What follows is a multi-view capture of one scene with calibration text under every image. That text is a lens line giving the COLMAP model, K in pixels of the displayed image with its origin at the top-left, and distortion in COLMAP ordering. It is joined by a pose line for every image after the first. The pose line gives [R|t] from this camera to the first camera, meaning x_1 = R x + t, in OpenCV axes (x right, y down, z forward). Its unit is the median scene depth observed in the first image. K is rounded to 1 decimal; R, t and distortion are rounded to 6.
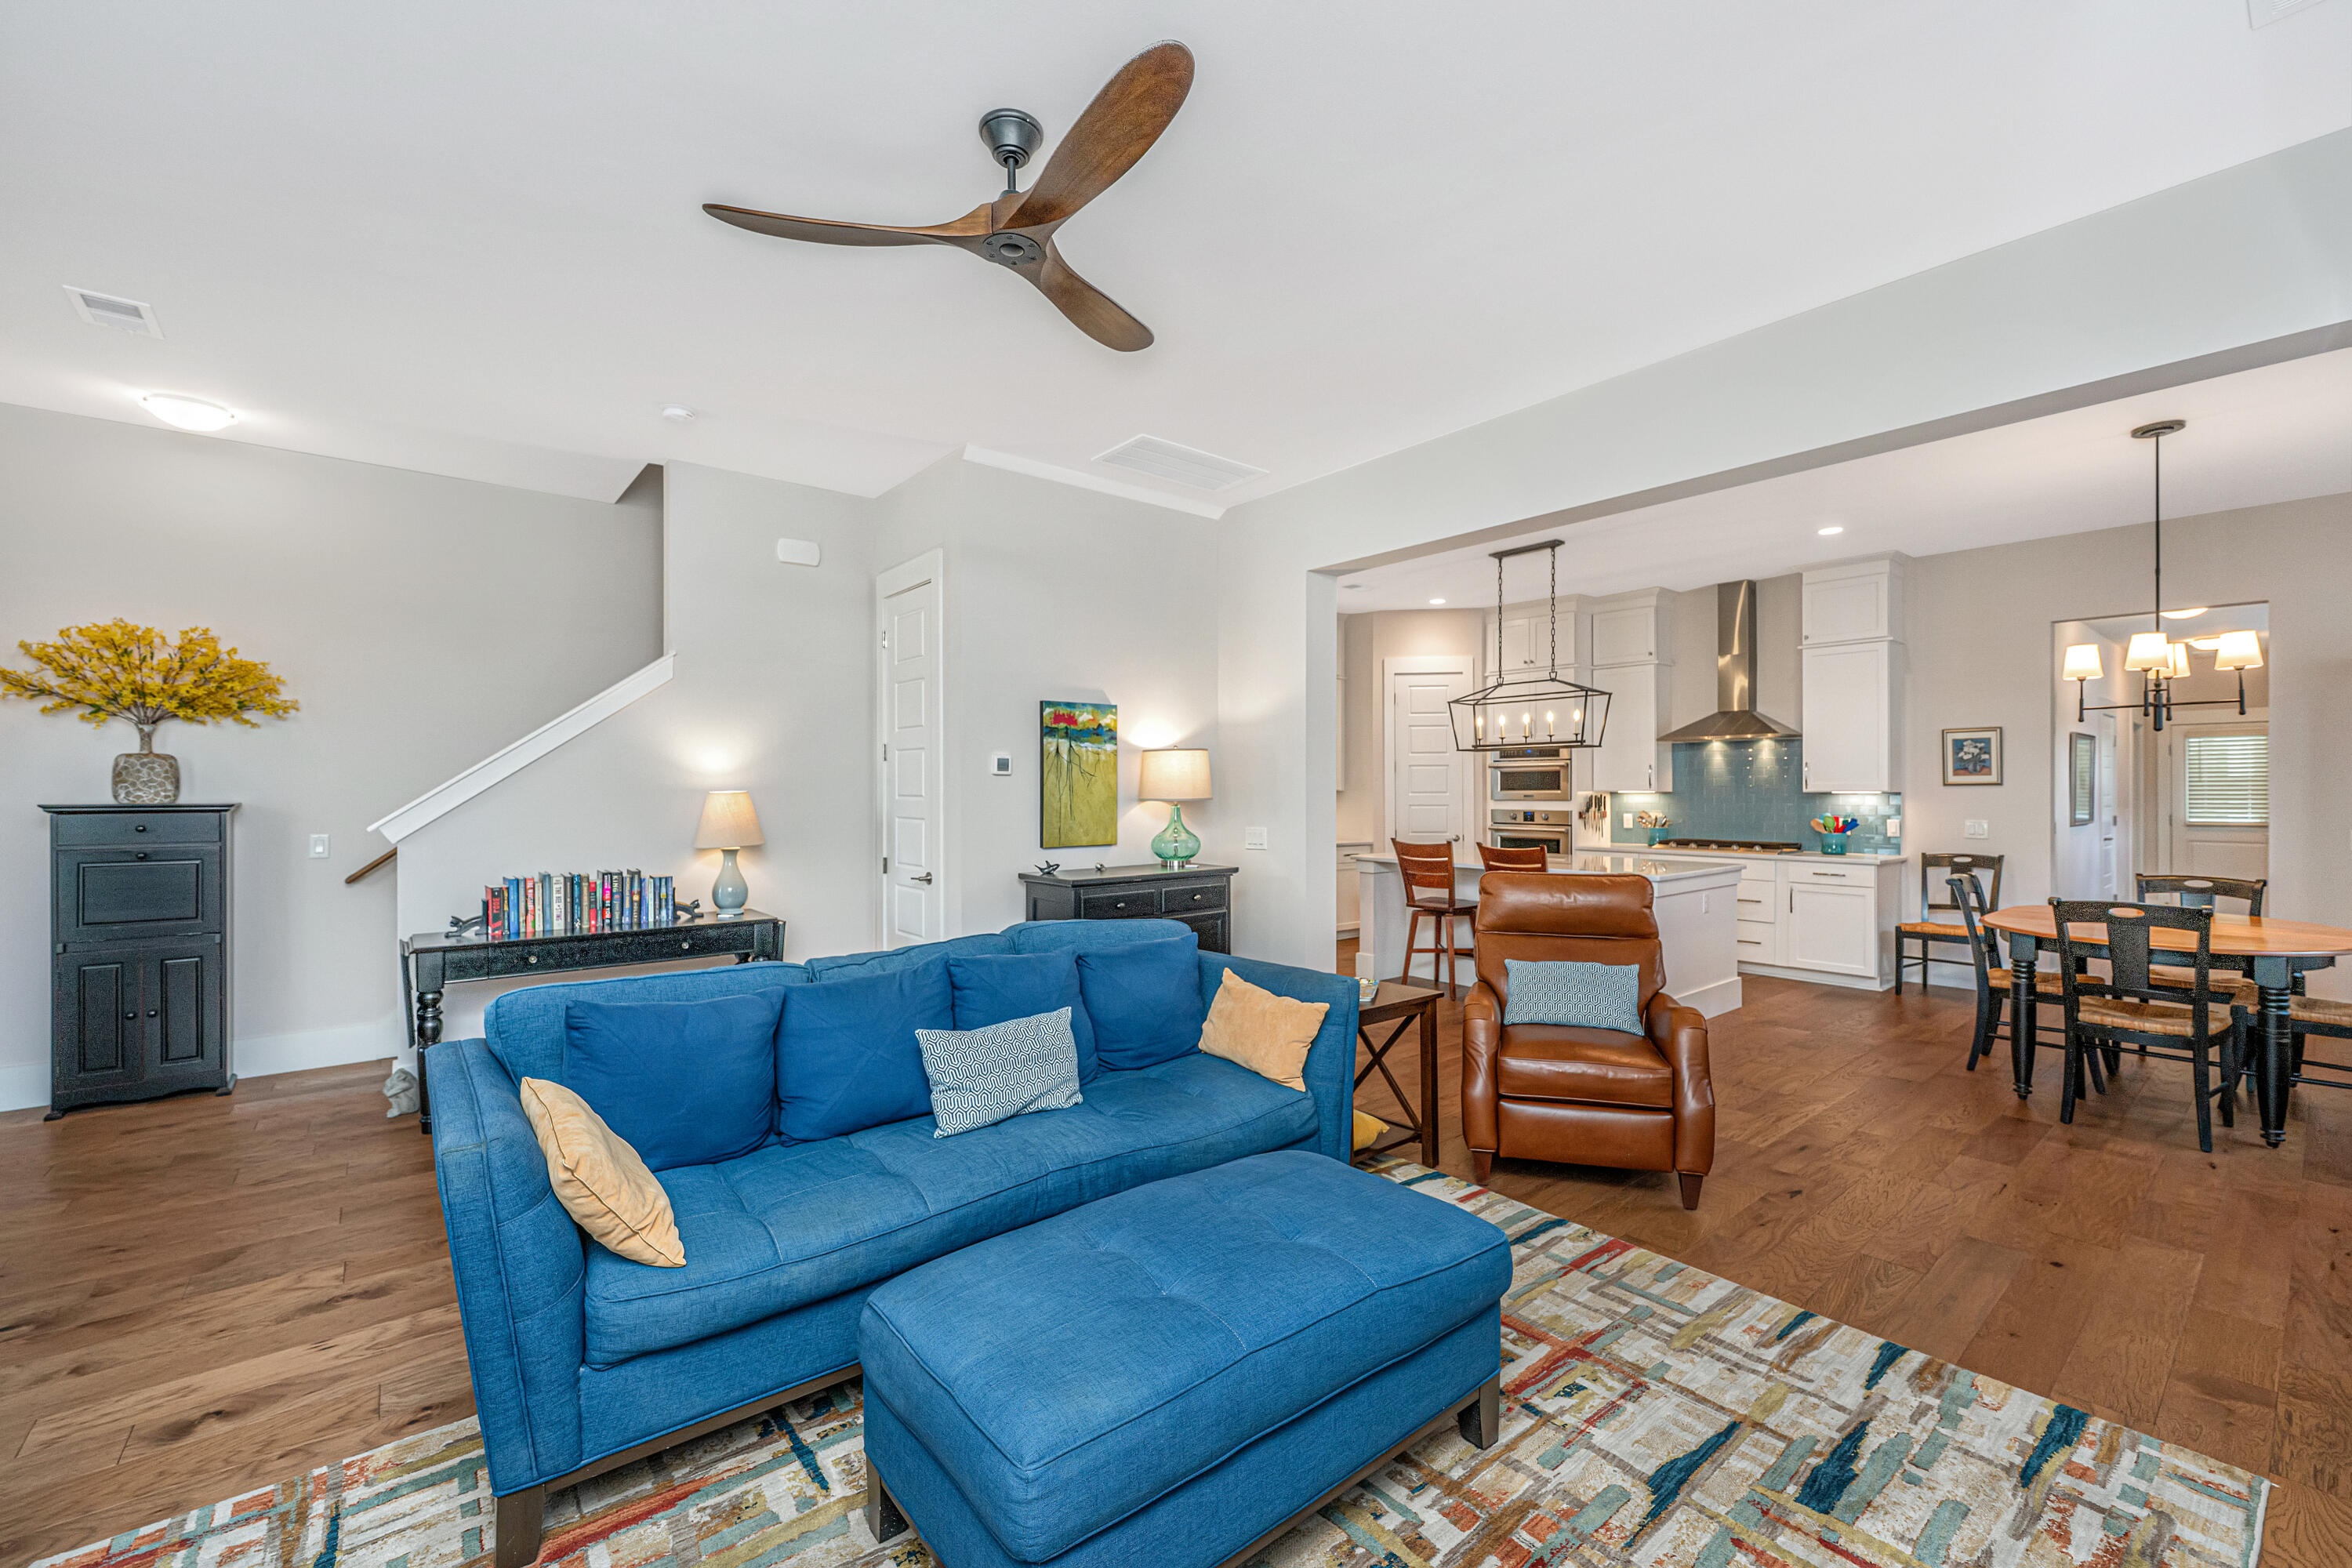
lens RADIAL K [[945.3, 0, 1197.0], [0, 945.3, 792.3], [0, 0, 1]] dist [0.001765, -0.000133]
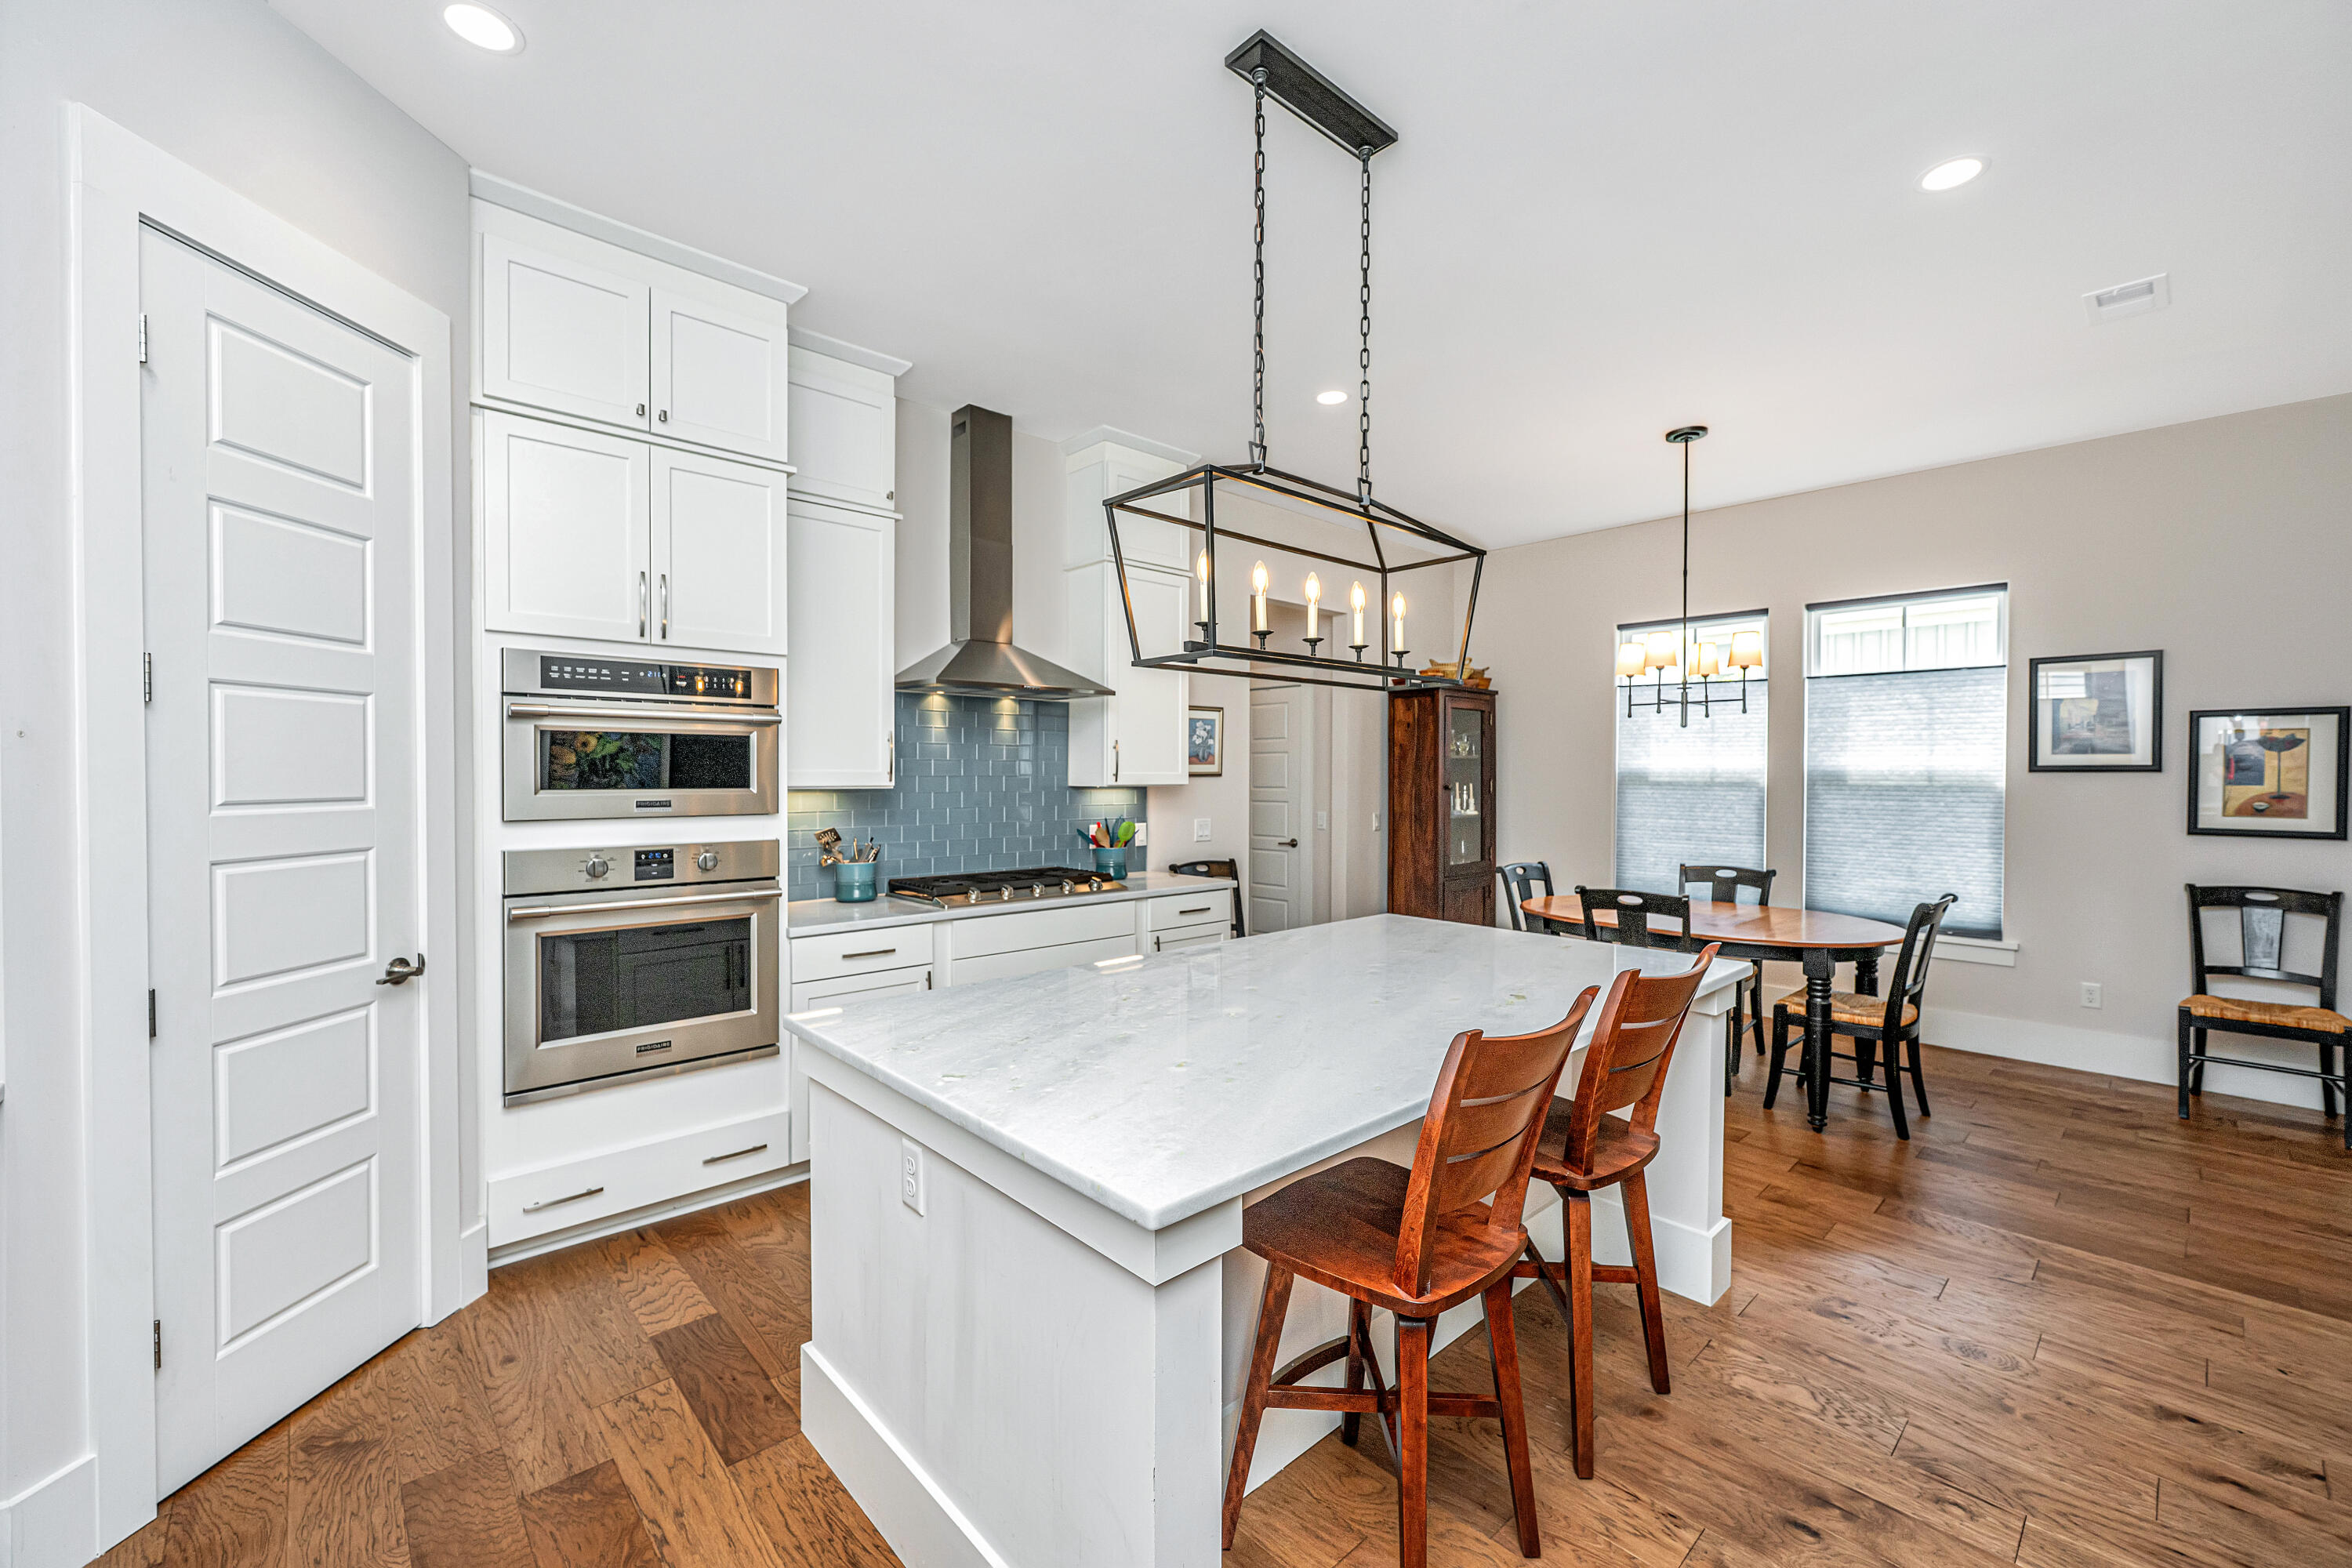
lens RADIAL K [[954.9, 0, 1165.6], [0, 954.9, 778.1], [0, 0, 1]] dist [0.002029, 0.000279]
pose [[-0.042658, -0.004586, 0.999079, -0.012784], [-0.000046, 0.999989, 0.004588, -0.014948], [-0.999090, 0.000150, -0.042658, 1.586999]]
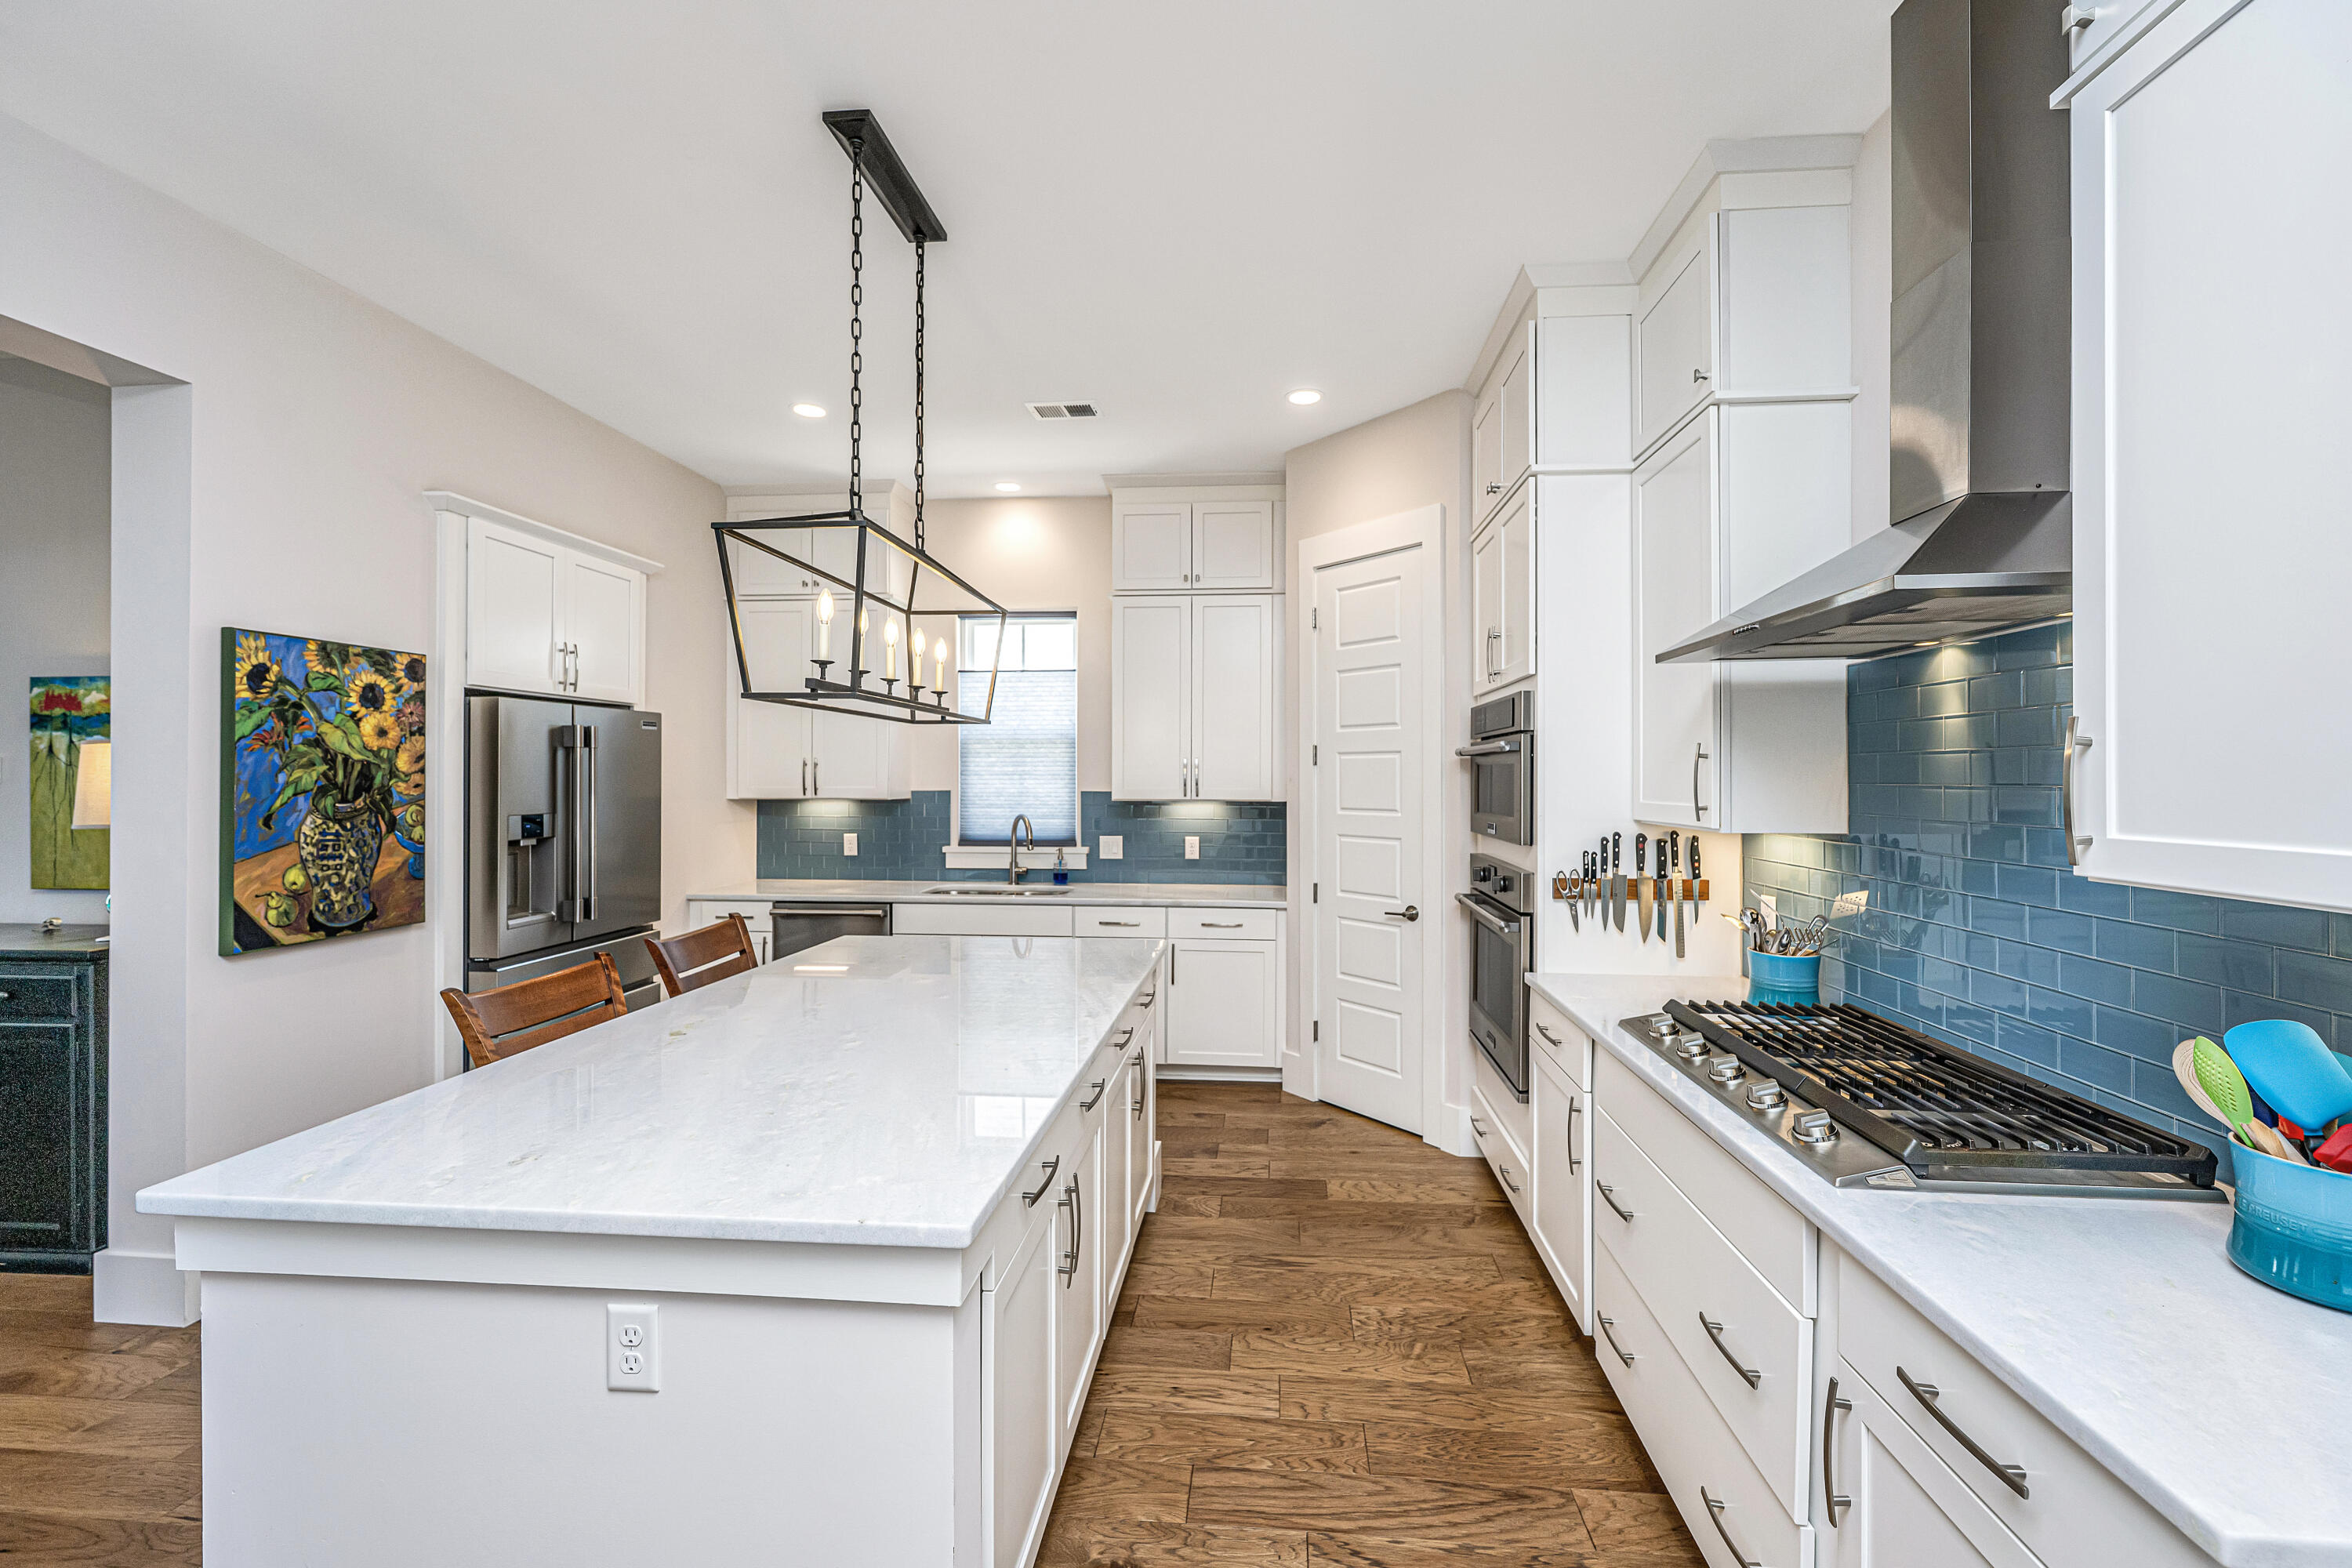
lens RADIAL K [[946.5, 0, 1208.5], [0, 946.5, 773.4], [0, 0, 1]] dist [0.002430, 0.000256]
pose [[0.714792, 0.000994, -0.699336, 1.041905], [-0.006436, 0.999966, -0.005157, -0.030757], [0.699307, 0.008187, 0.714775, 1.211340]]
